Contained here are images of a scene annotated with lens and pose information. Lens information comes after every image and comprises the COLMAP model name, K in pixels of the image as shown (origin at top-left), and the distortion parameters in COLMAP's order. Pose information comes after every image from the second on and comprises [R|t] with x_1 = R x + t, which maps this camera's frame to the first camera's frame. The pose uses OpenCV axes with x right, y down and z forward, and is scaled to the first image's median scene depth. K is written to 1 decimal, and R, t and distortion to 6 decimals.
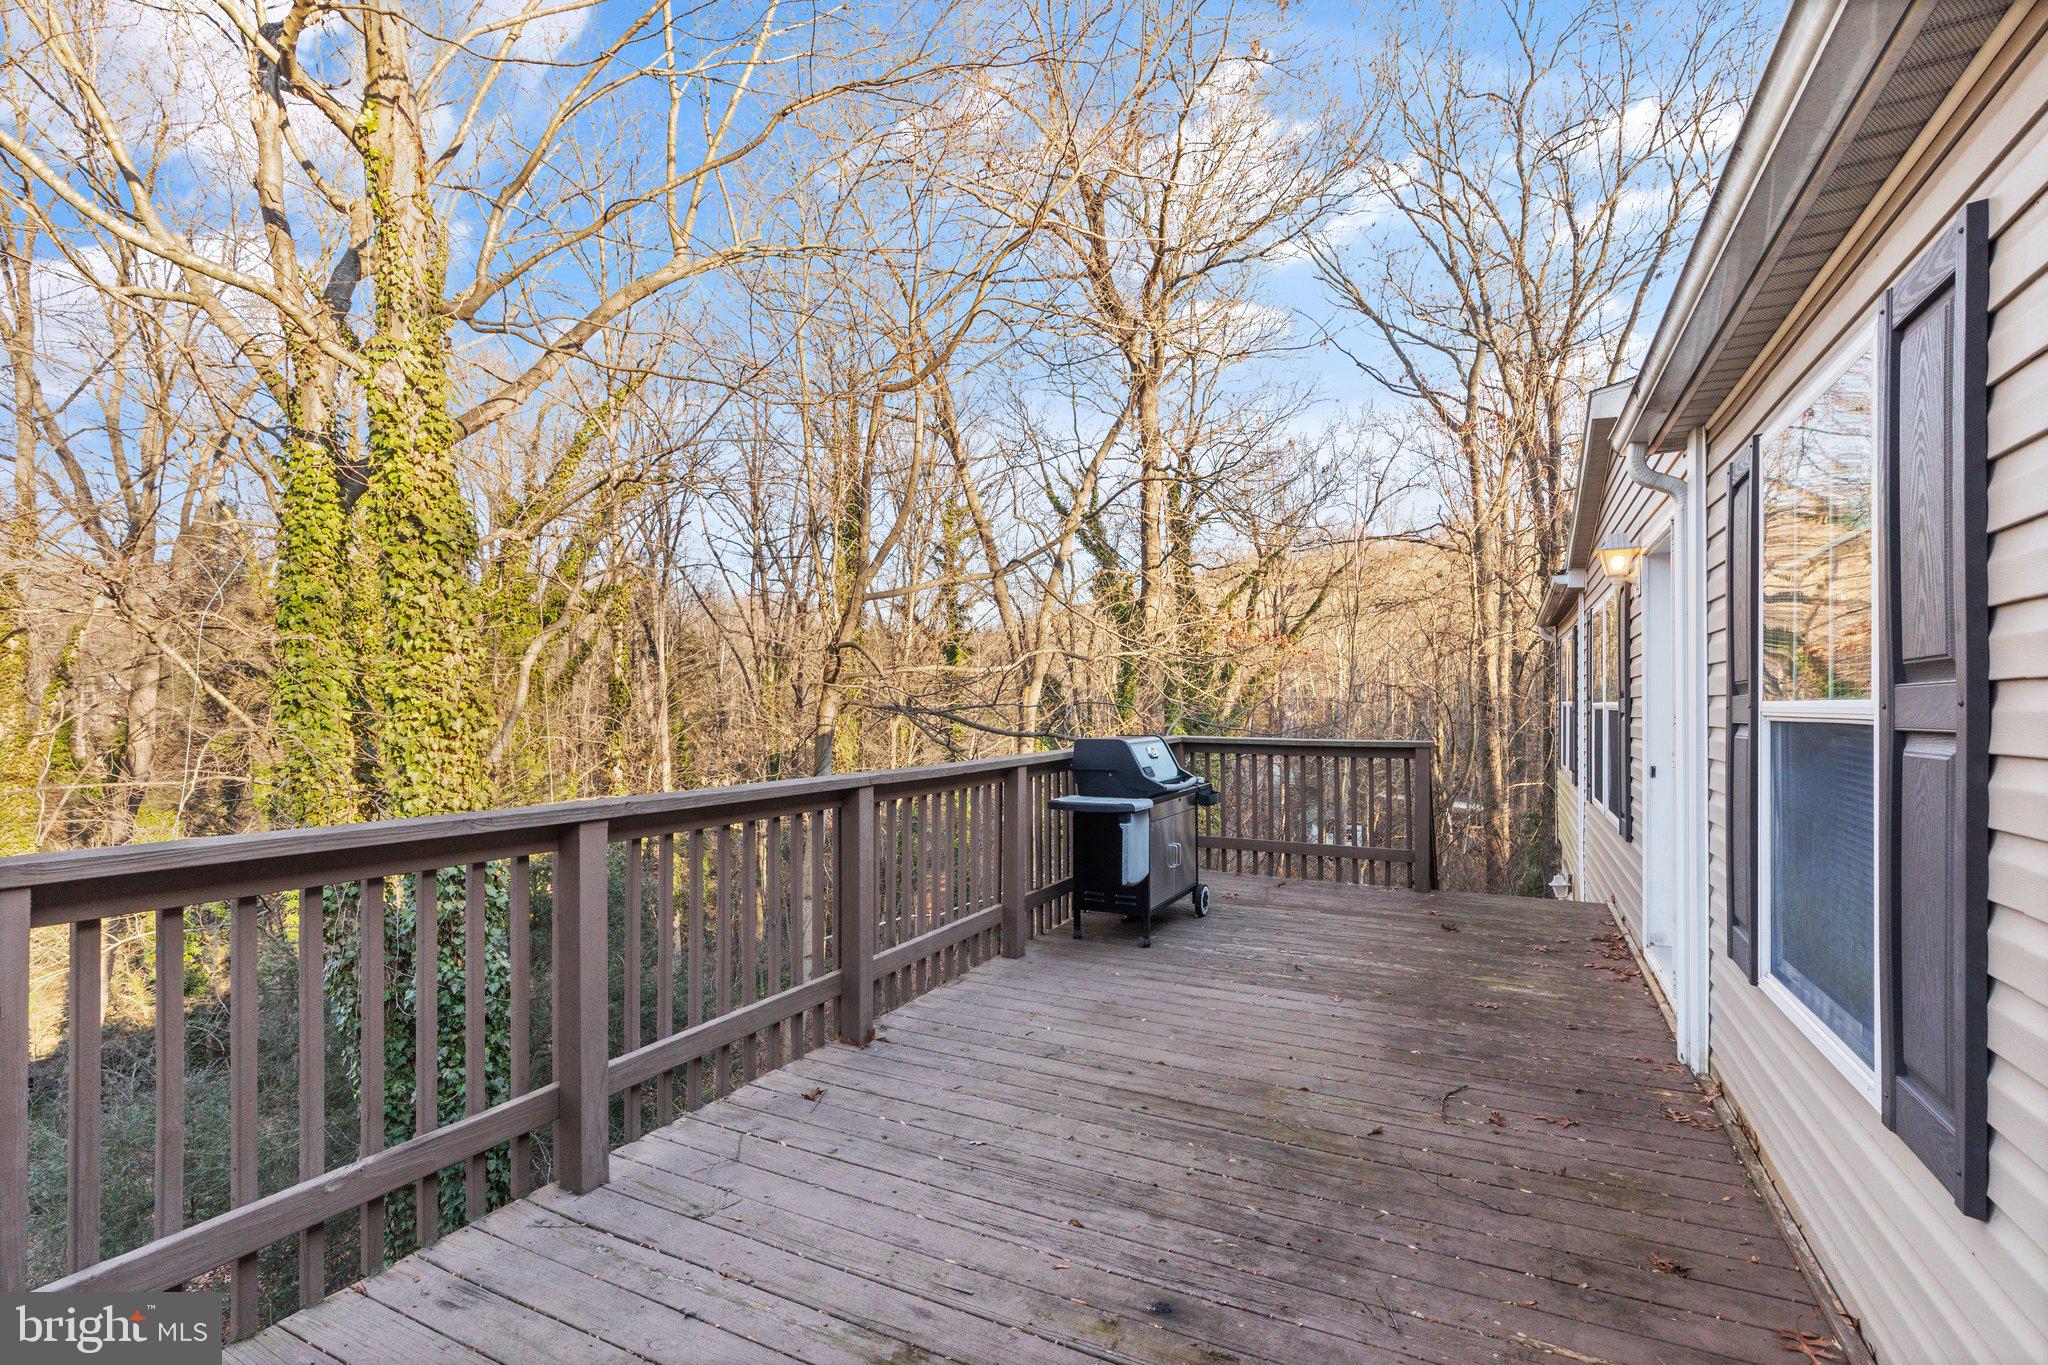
lens RADIAL K [[946.1, 0, 1017.8], [0, 946.1, 696.4], [0, 0, 1]] dist [0.008882, -0.001230]
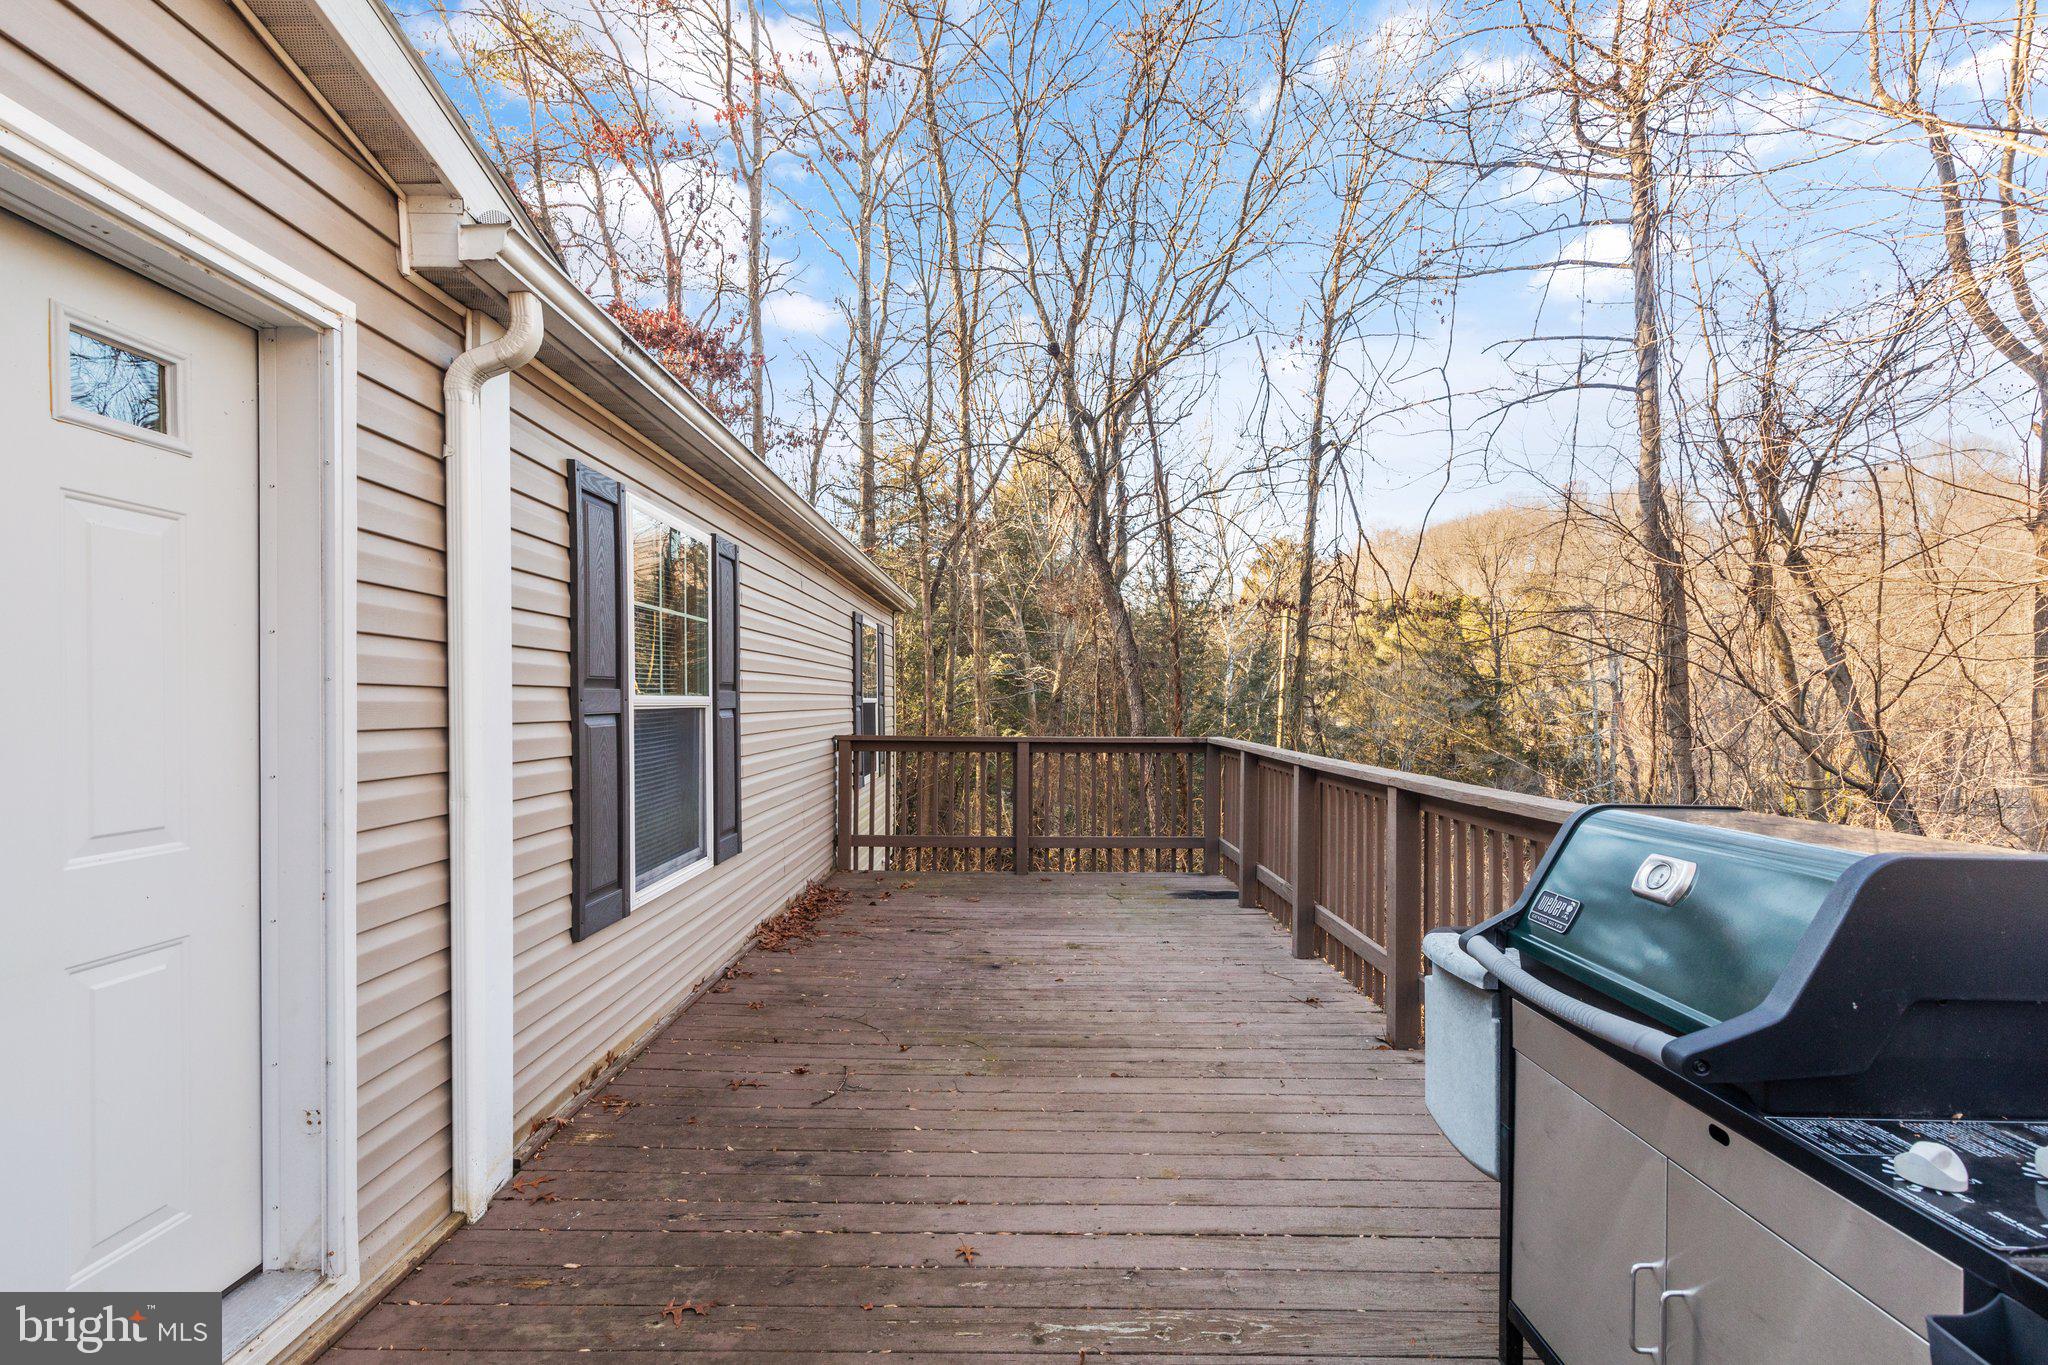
lens RADIAL K [[946.1, 0, 1022.0], [0, 946.1, 692.4], [0, 0, 1]] dist [0.008882, -0.001230]
pose [[-0.891368, -0.013449, -0.453080, 0.763266], [-0.004603, 0.999777, -0.020622, 0.022819], [0.453256, -0.016297, -0.891231, 2.057946]]
